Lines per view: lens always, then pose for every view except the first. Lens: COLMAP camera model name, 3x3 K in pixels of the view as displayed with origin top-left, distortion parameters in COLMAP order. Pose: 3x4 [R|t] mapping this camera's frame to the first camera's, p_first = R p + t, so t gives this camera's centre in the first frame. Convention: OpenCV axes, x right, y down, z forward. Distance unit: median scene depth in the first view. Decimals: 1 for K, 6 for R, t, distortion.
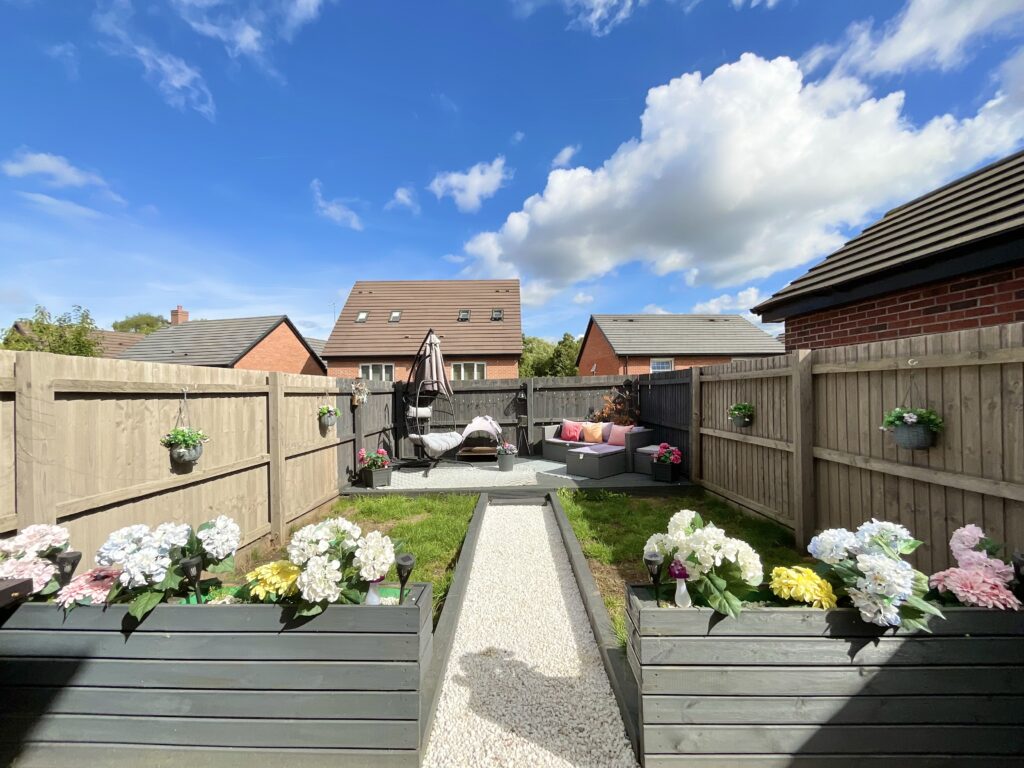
lens RADIAL K [[415.4, 0, 512.0], [0, 415.4, 384.0], [0, 0, 1]] dist [0.002368, 0.000290]
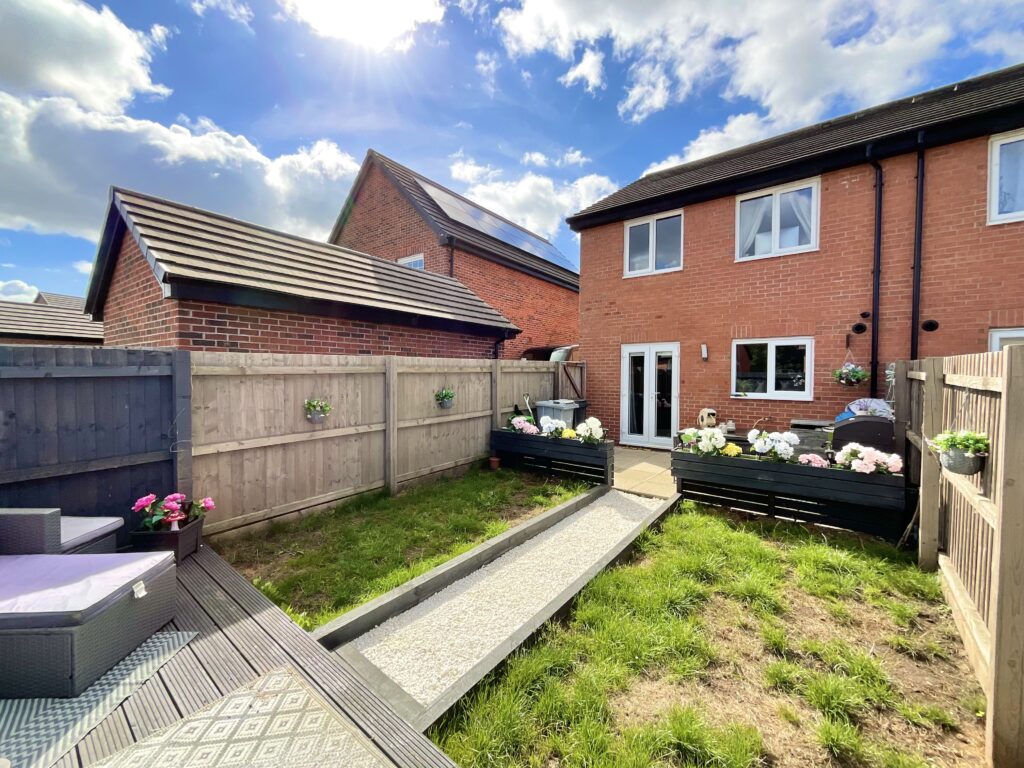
lens RADIAL K [[415.4, 0, 512.0], [0, 415.4, 384.0], [0, 0, 1]] dist [0.002368, 0.000290]
pose [[-0.806911, -0.003044, 0.590666, -0.357837], [0.002293, 0.999963, 0.008287, 0.004138], [-0.590669, 0.008042, -0.806874, 1.418652]]
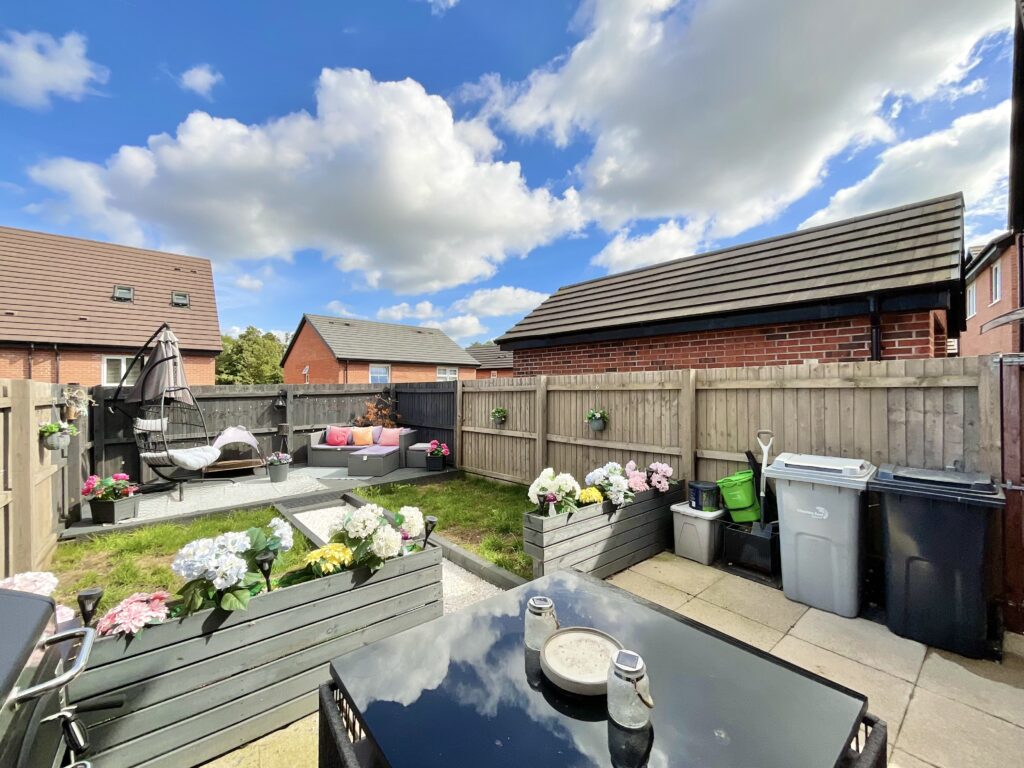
lens RADIAL K [[415.4, 0, 512.0], [0, 415.4, 384.0], [0, 0, 1]] dist [0.002368, 0.000290]
pose [[0.755780, 0.016500, 0.654618, -0.341673], [-0.013823, 0.999862, -0.009243, -0.023000], [-0.654680, -0.002063, 0.755903, -0.118944]]
